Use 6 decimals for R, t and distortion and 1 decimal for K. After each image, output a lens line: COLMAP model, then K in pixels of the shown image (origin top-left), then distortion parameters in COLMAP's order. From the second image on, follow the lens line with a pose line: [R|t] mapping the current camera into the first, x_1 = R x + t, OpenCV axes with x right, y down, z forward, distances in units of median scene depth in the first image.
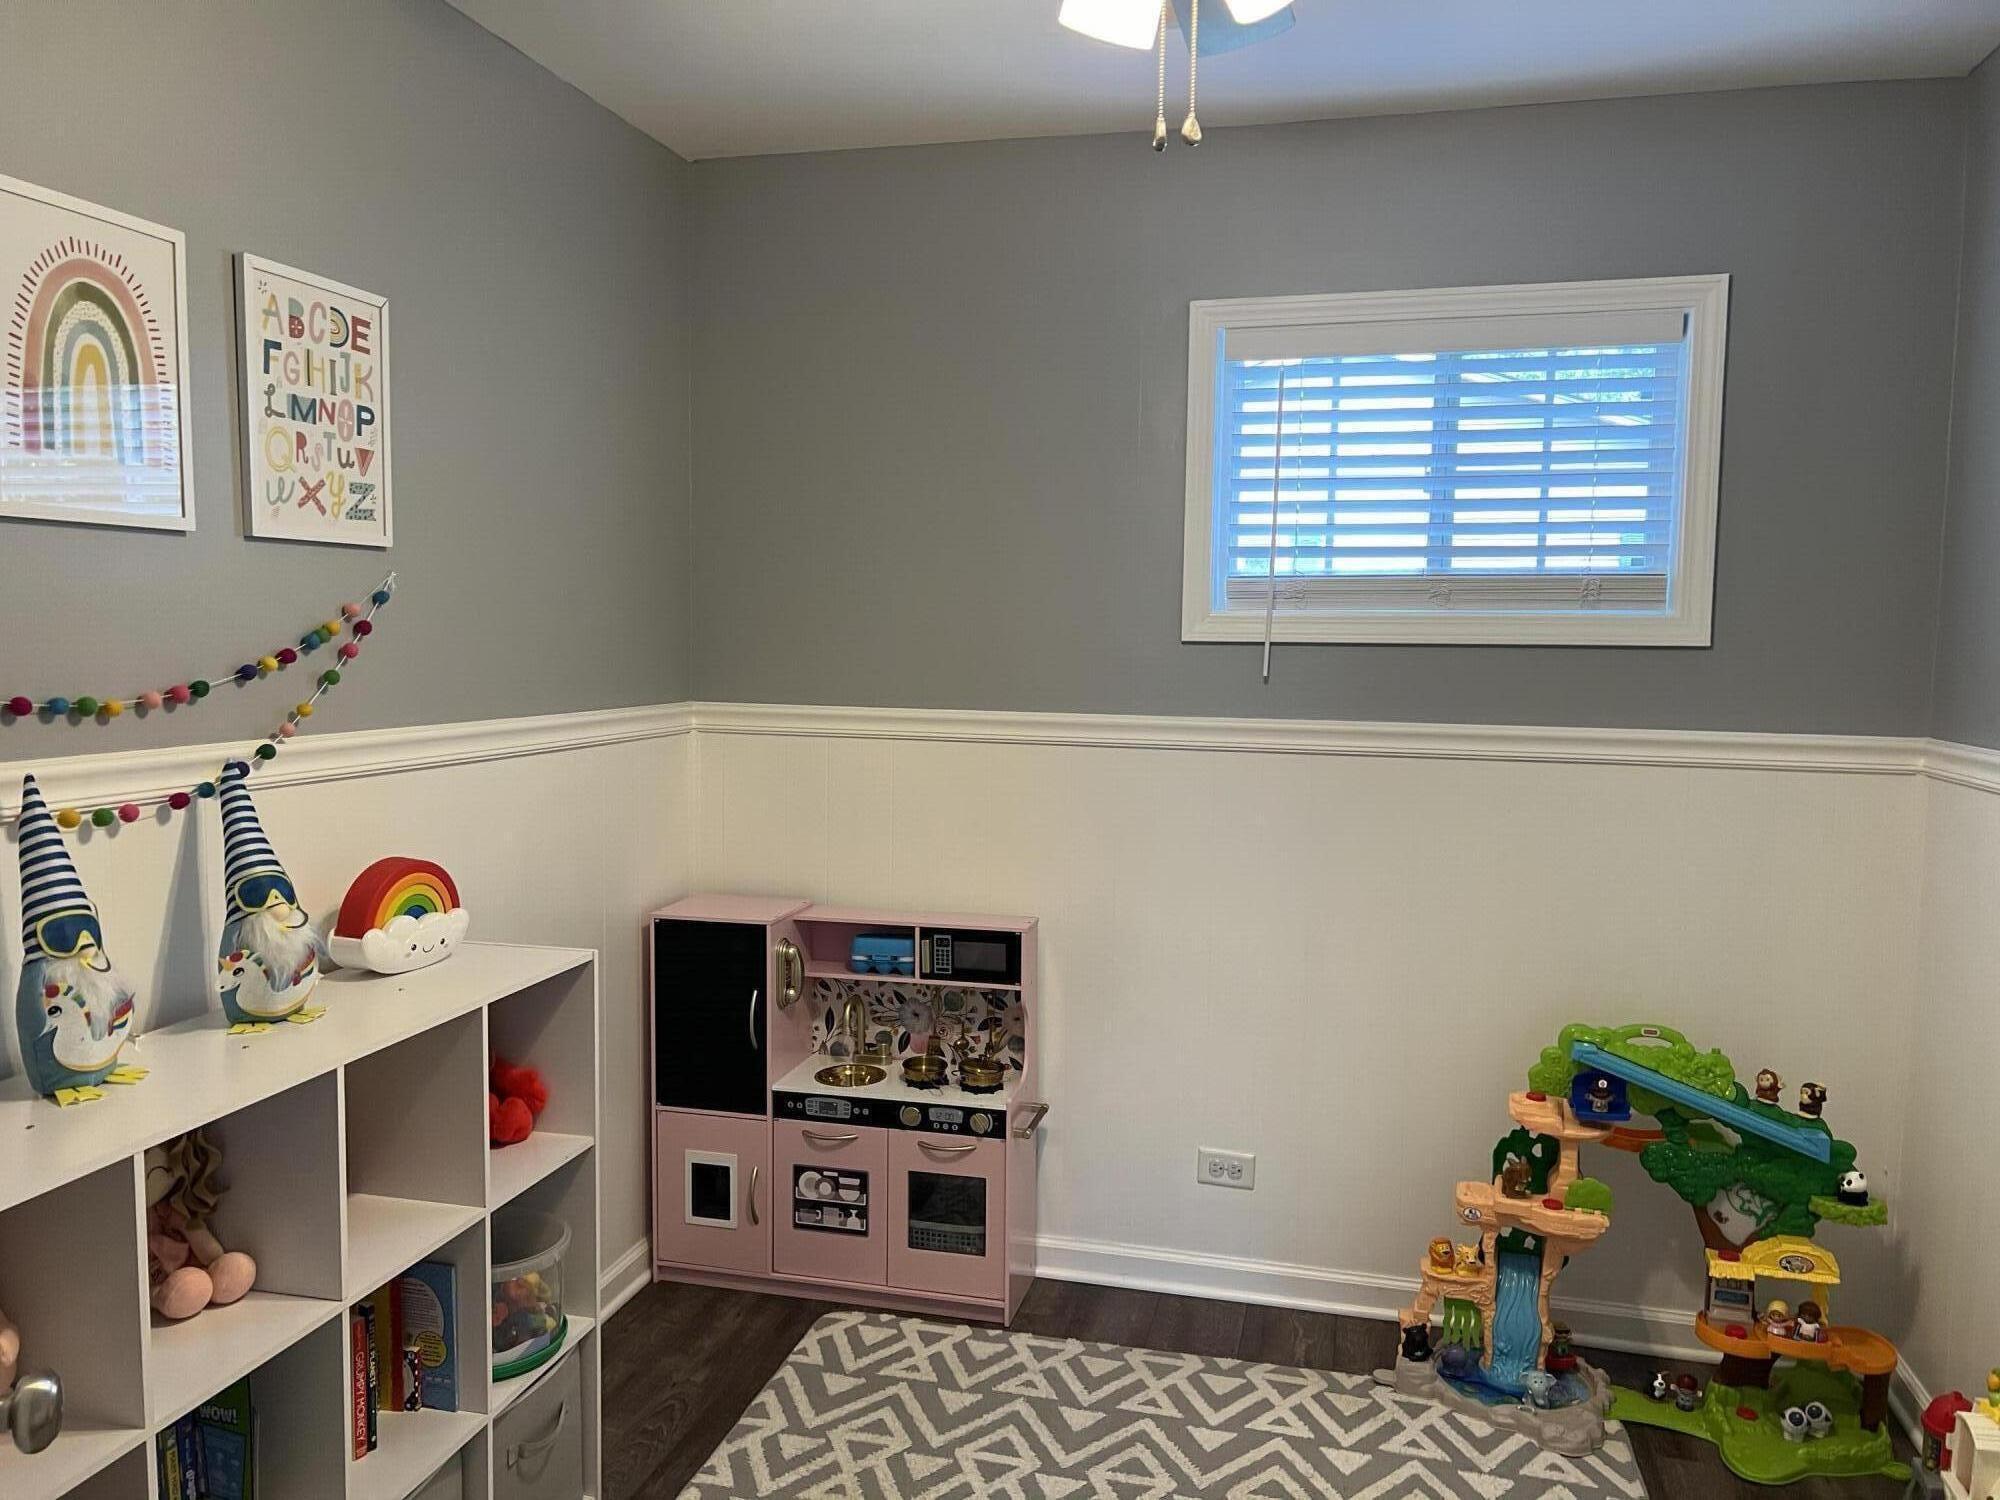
lens RADIAL K [[1520.0, 0, 1000.0], [0, 1520.0, 750.0], [0, 0, 1]] dist [0.069271, -0.061707]
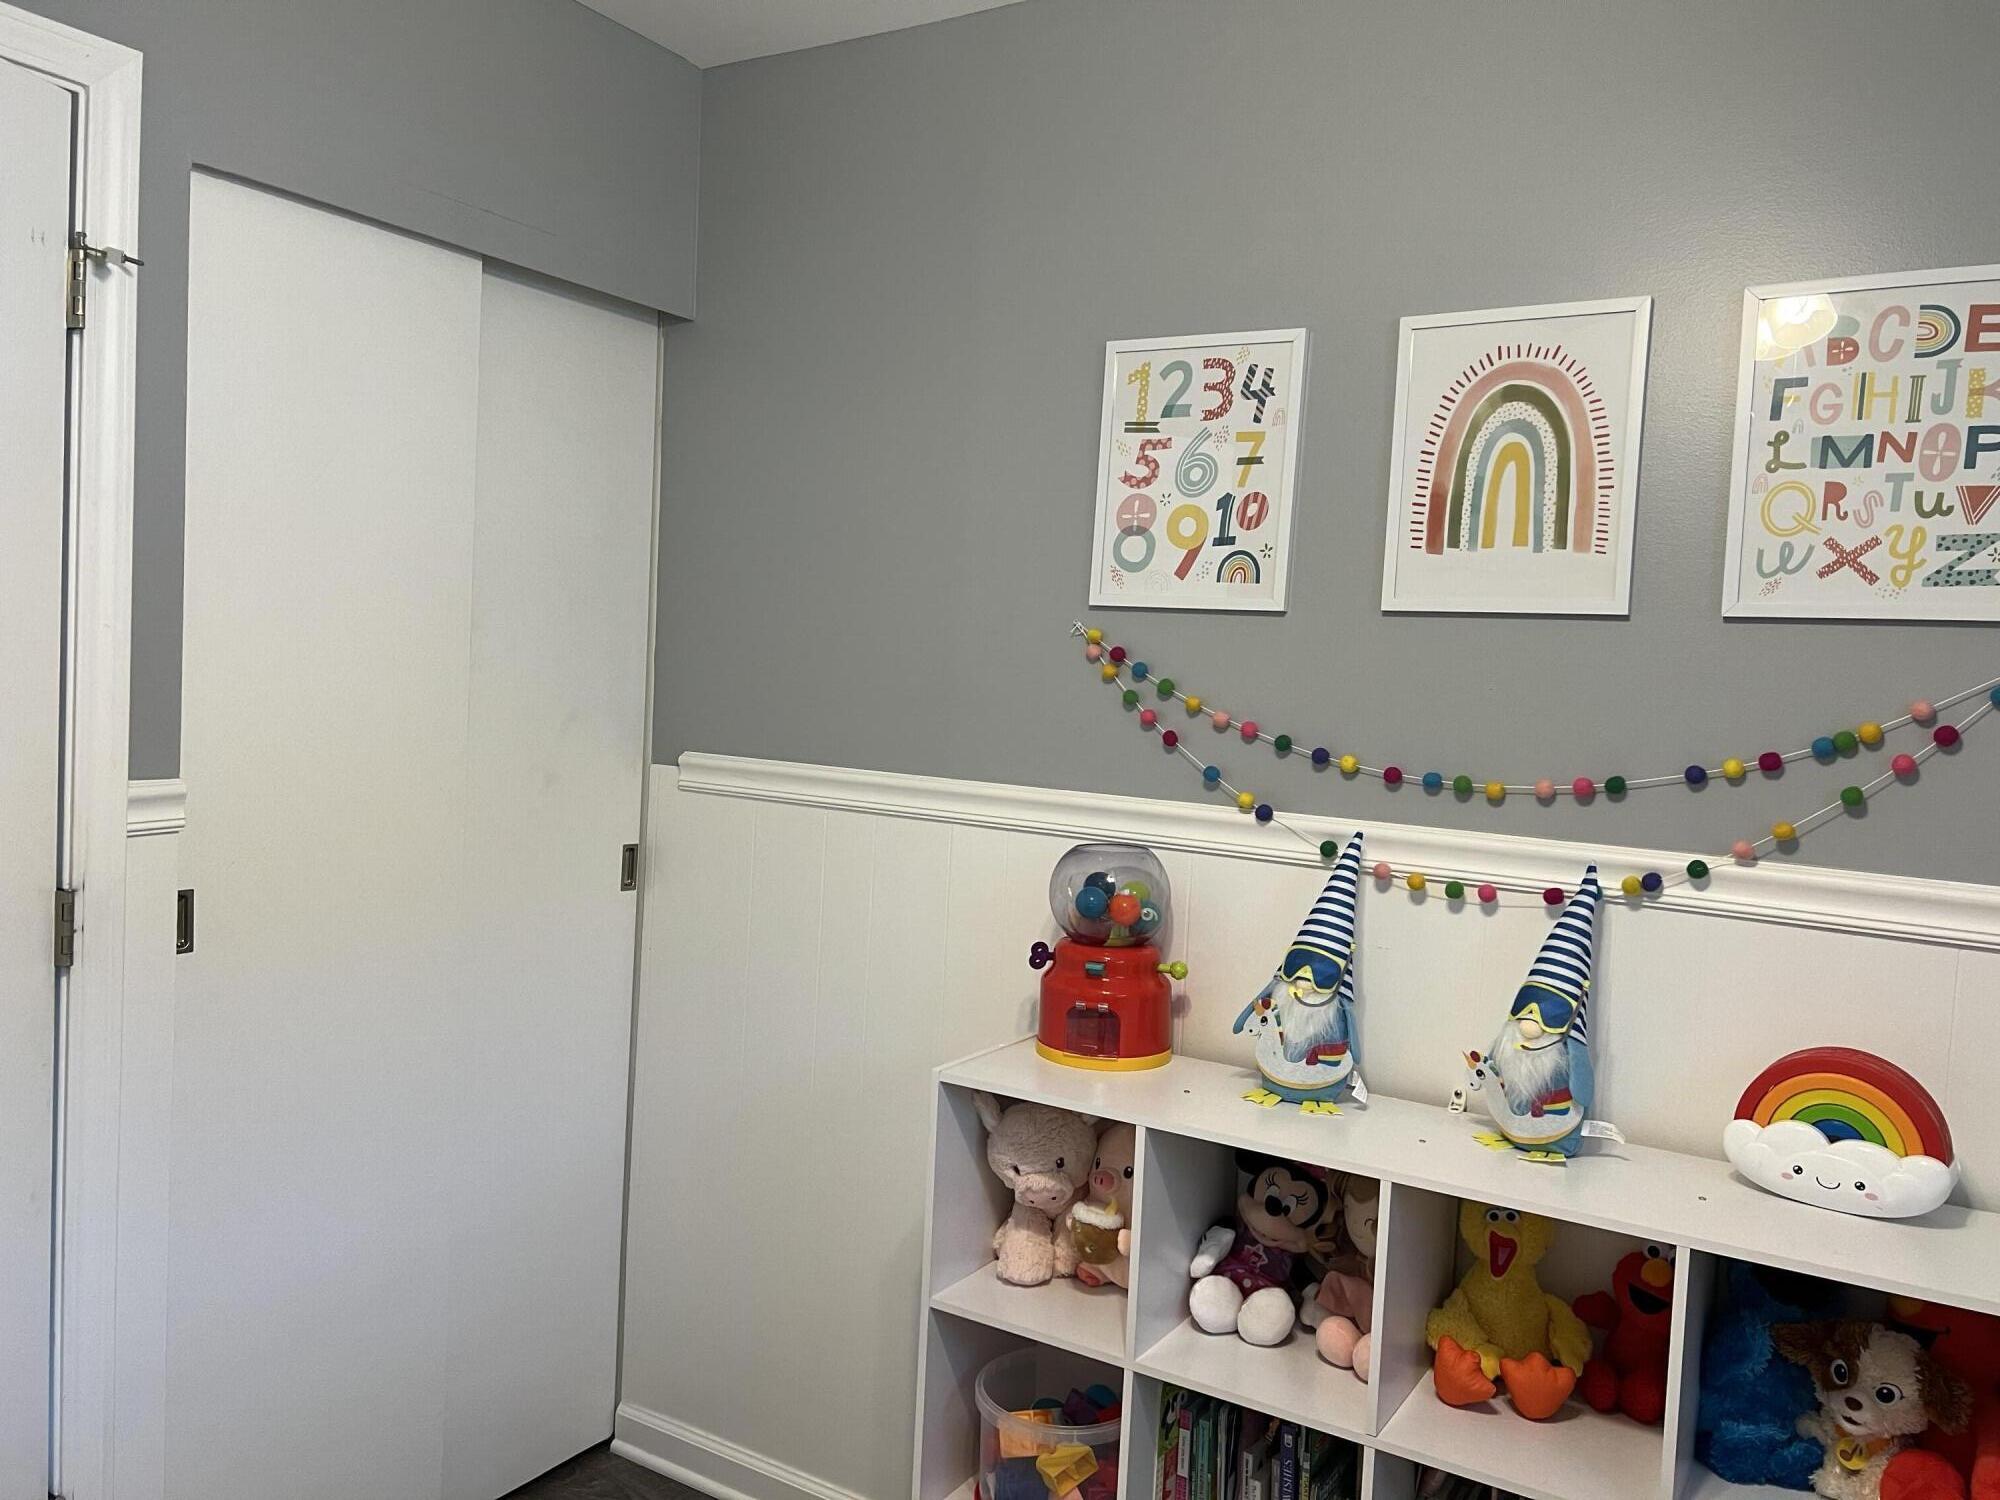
lens RADIAL K [[1520.0, 0, 1000.0], [0, 1520.0, 750.0], [0, 0, 1]] dist [0.069271, -0.061707]
pose [[-0.298515, 0.017569, -0.954243, 0.427345], [-0.134537, 0.989072, 0.060298, -0.061005], [0.944875, 0.146380, -0.292889, 0.847219]]
